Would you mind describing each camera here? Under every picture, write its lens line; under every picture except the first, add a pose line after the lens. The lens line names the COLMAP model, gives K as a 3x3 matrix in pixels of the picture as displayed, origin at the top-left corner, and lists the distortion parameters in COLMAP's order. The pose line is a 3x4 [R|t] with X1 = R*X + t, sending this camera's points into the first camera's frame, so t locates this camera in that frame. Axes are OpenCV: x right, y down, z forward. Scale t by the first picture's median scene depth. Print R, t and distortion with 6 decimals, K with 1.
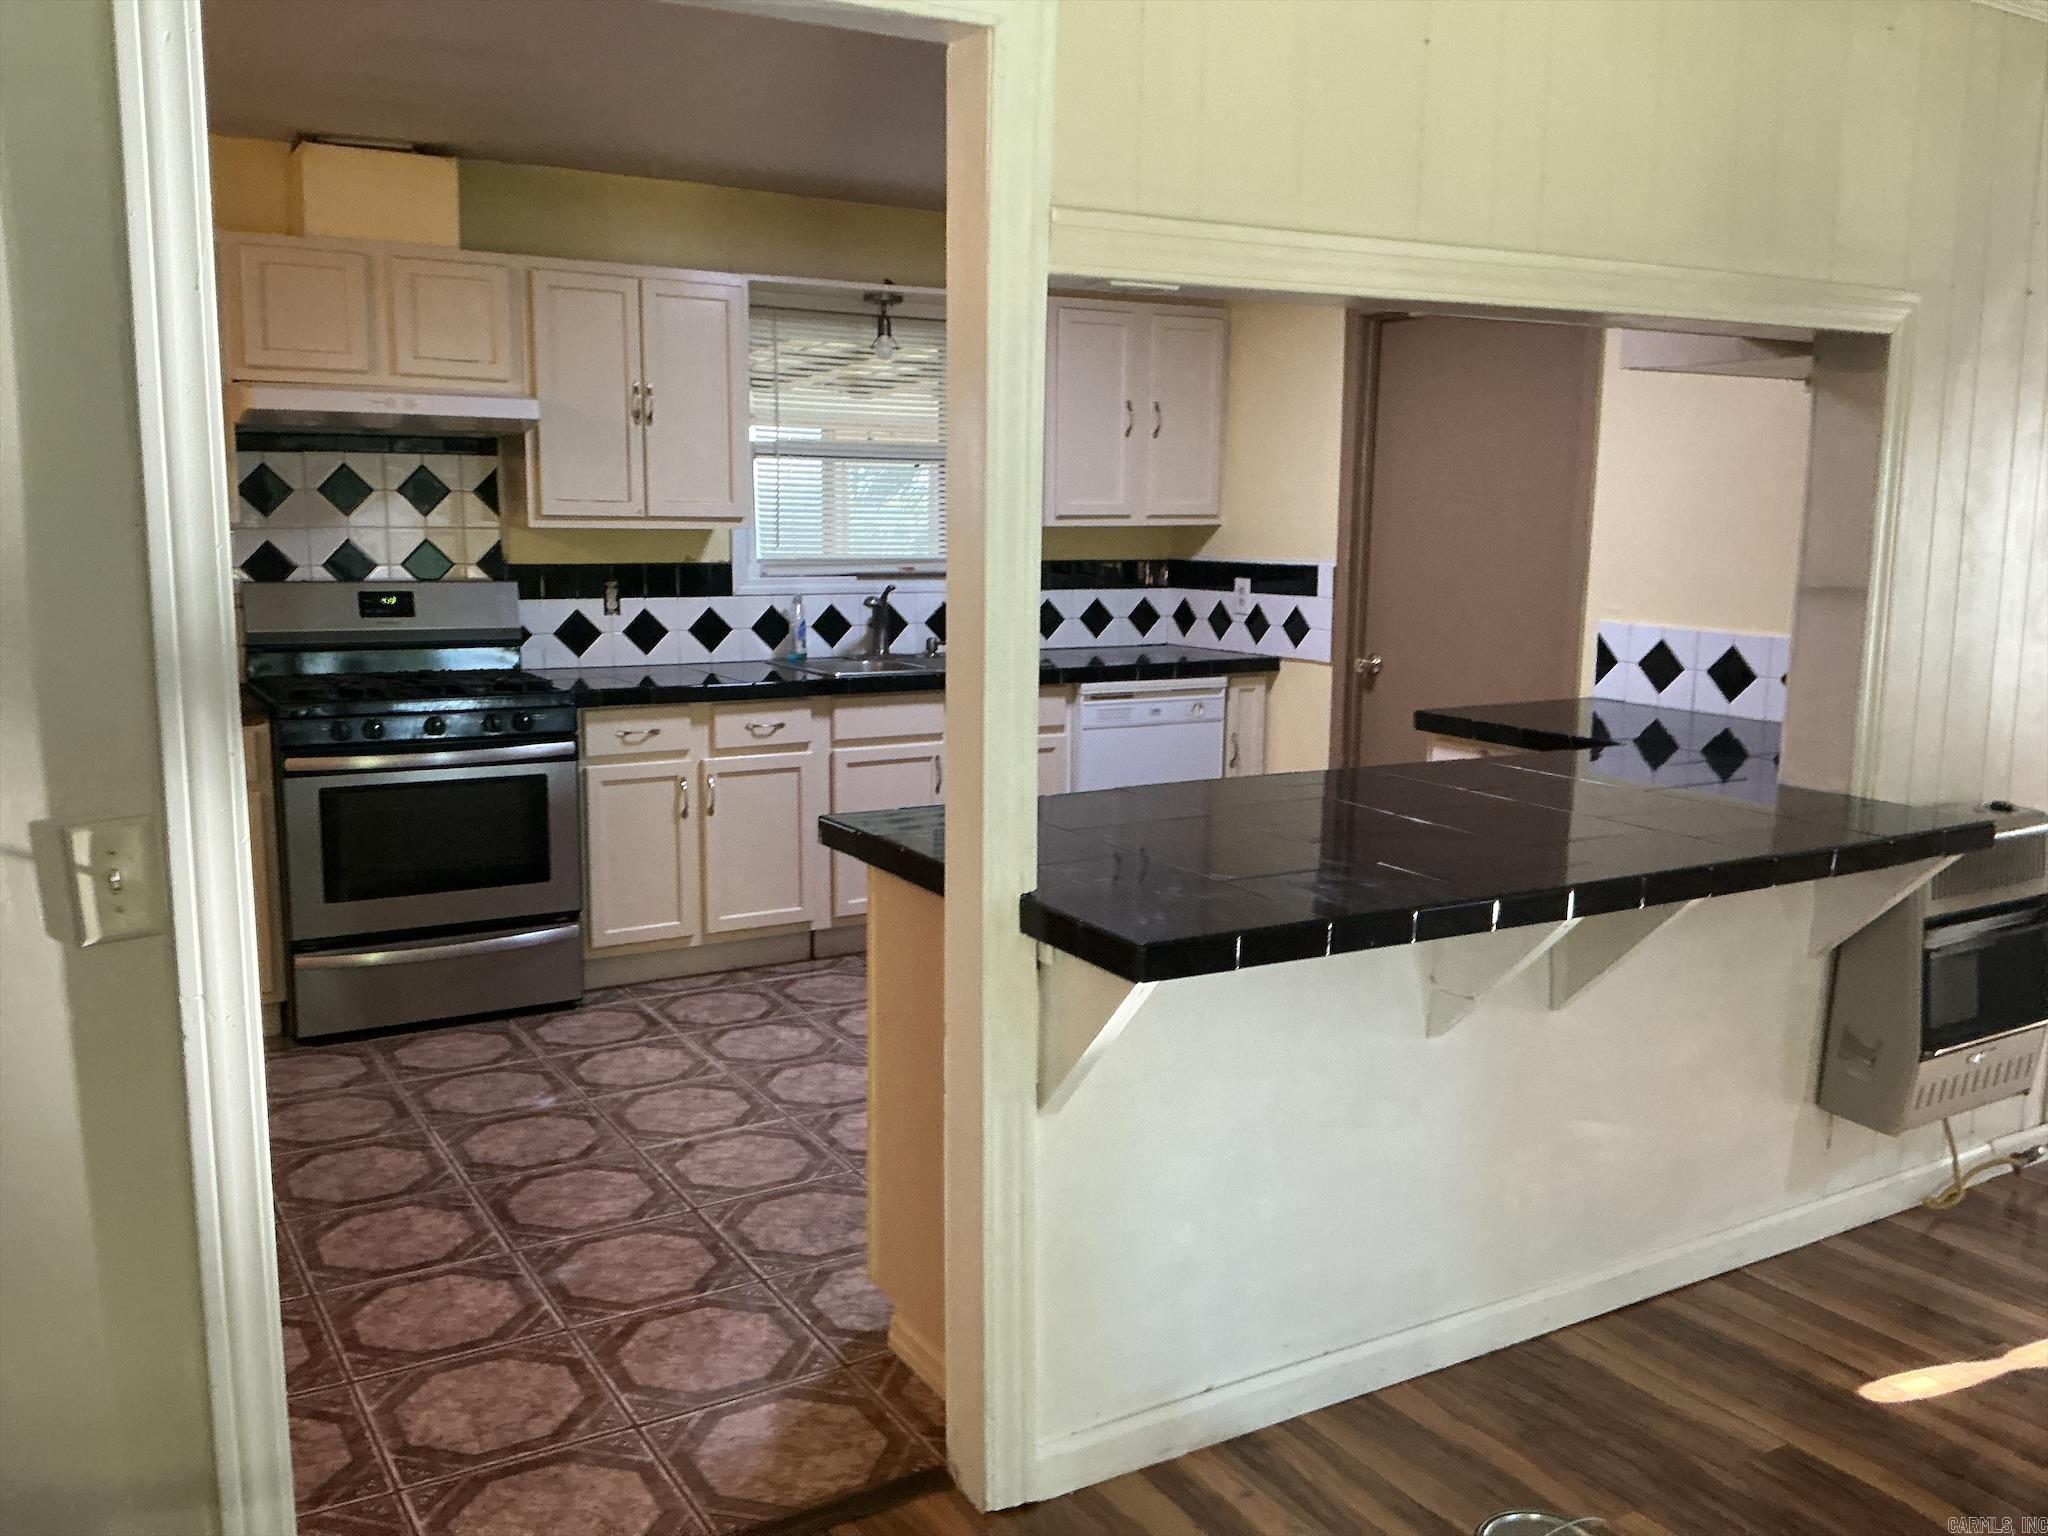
lens RADIAL K [[1717.5, 0, 1031.6], [0, 1717.5, 767.4], [0, 0, 1]] dist [0.172654, -0.344474]
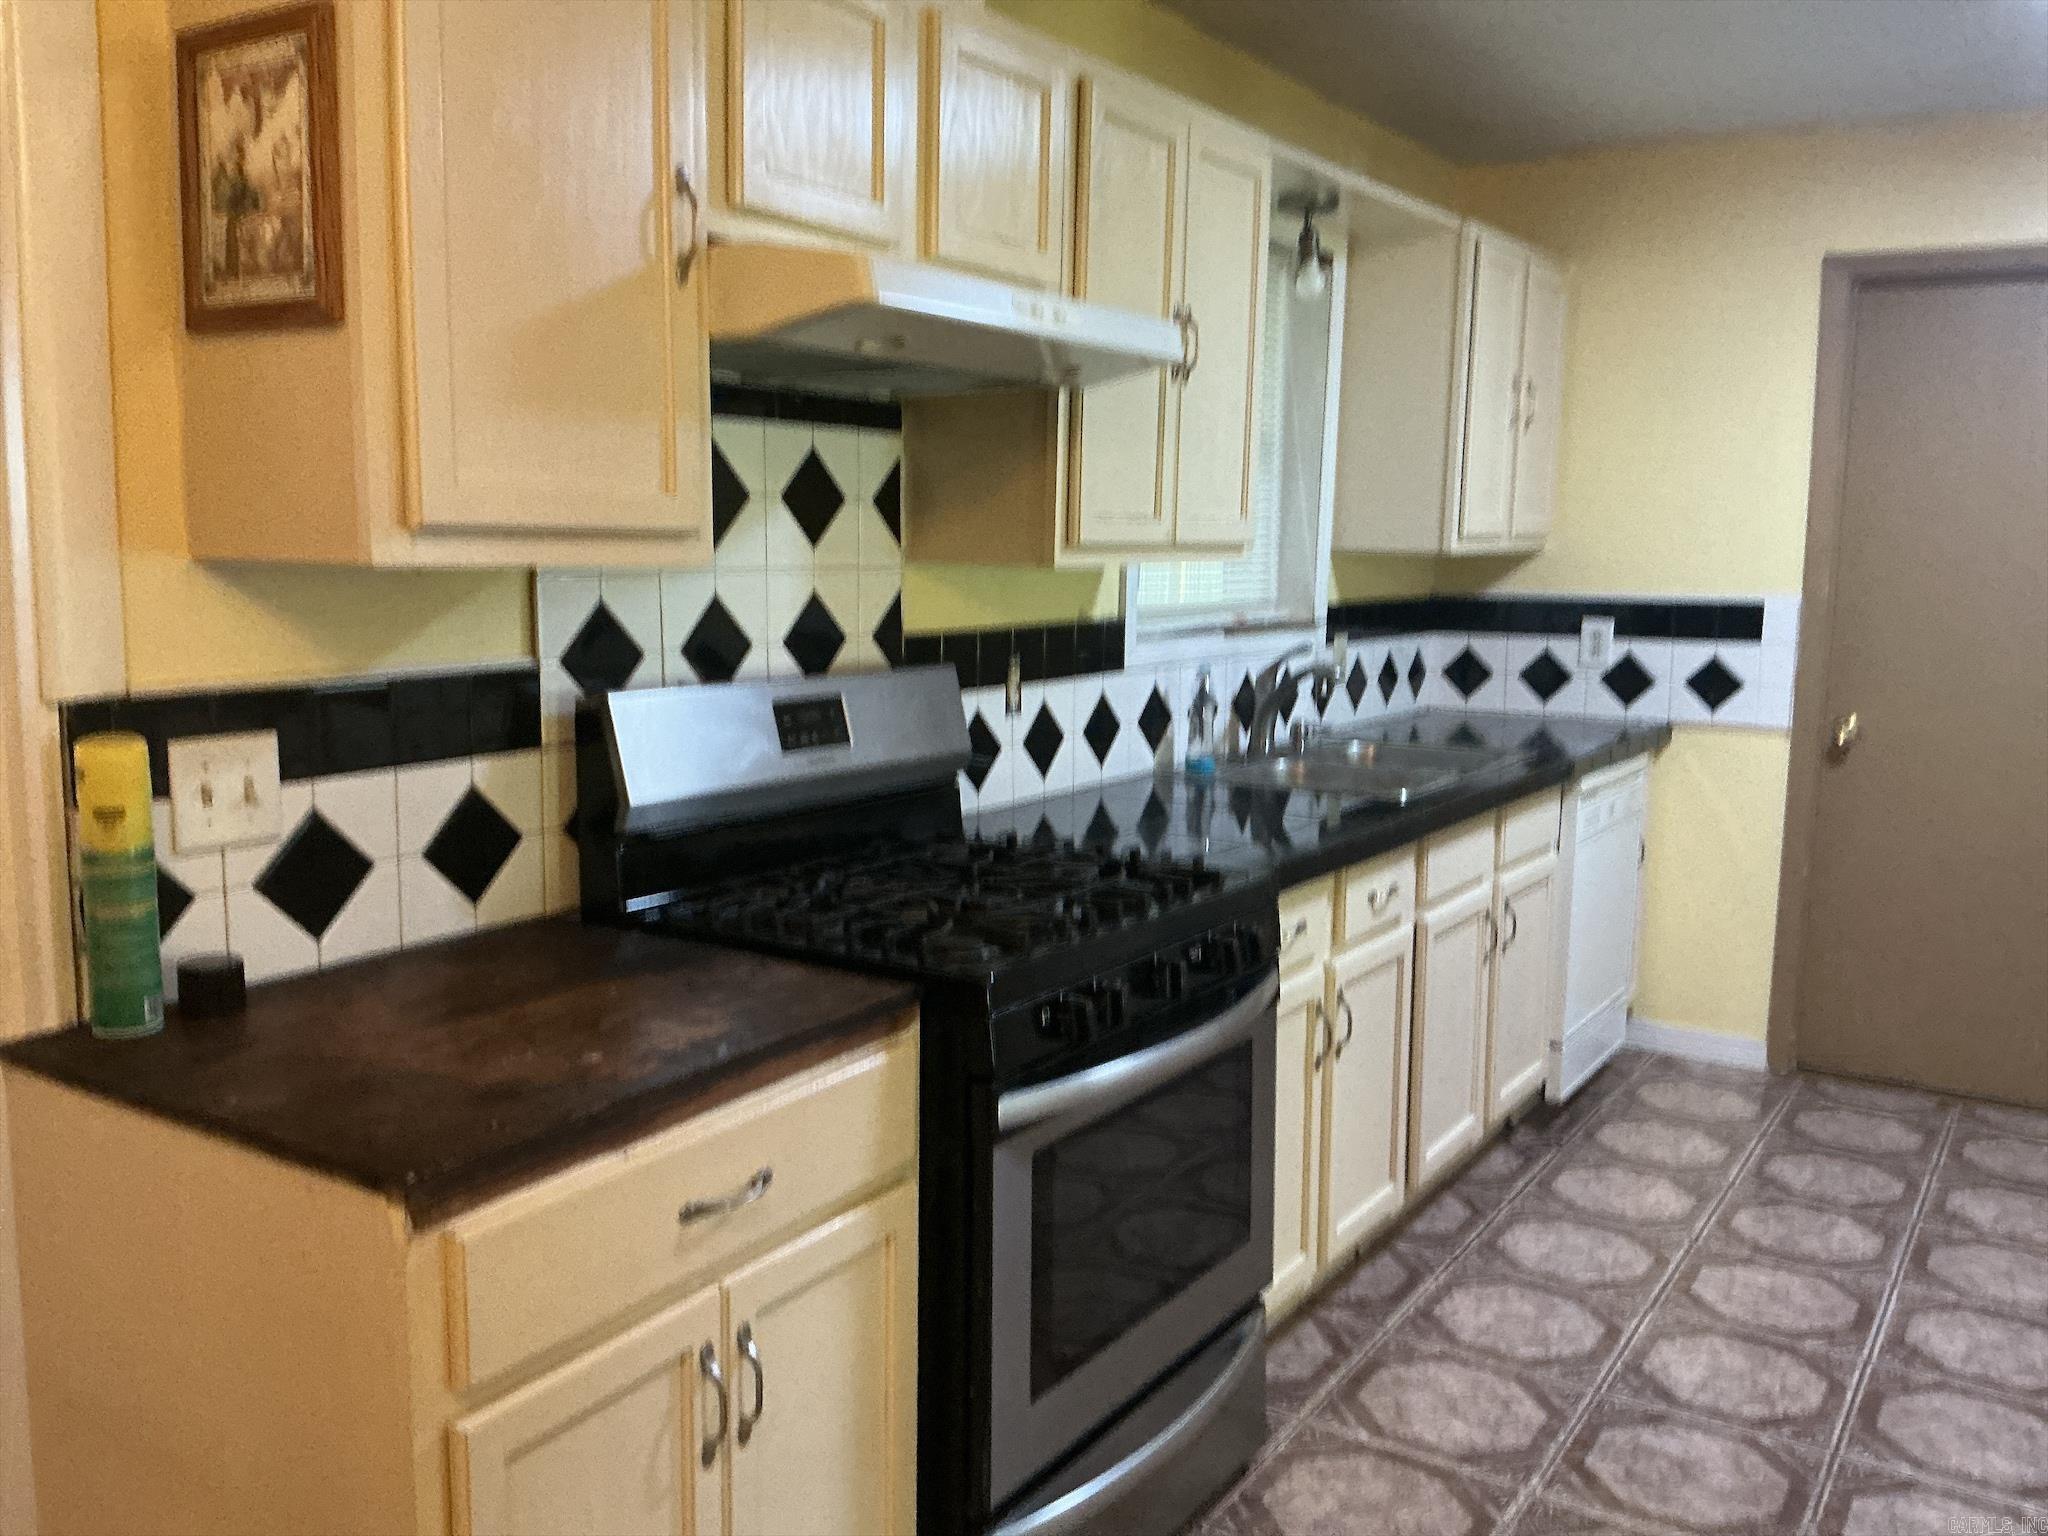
lens RADIAL K [[1717.5, 0, 1031.6], [0, 1717.5, 767.4], [0, 0, 1]] dist [0.172654, -0.344474]
pose [[0.897924, -0.058108, 0.436298, -0.469707], [0.062566, 0.998032, 0.004158, -0.070021], [-0.435681, 0.023564, 0.899792, 0.466592]]
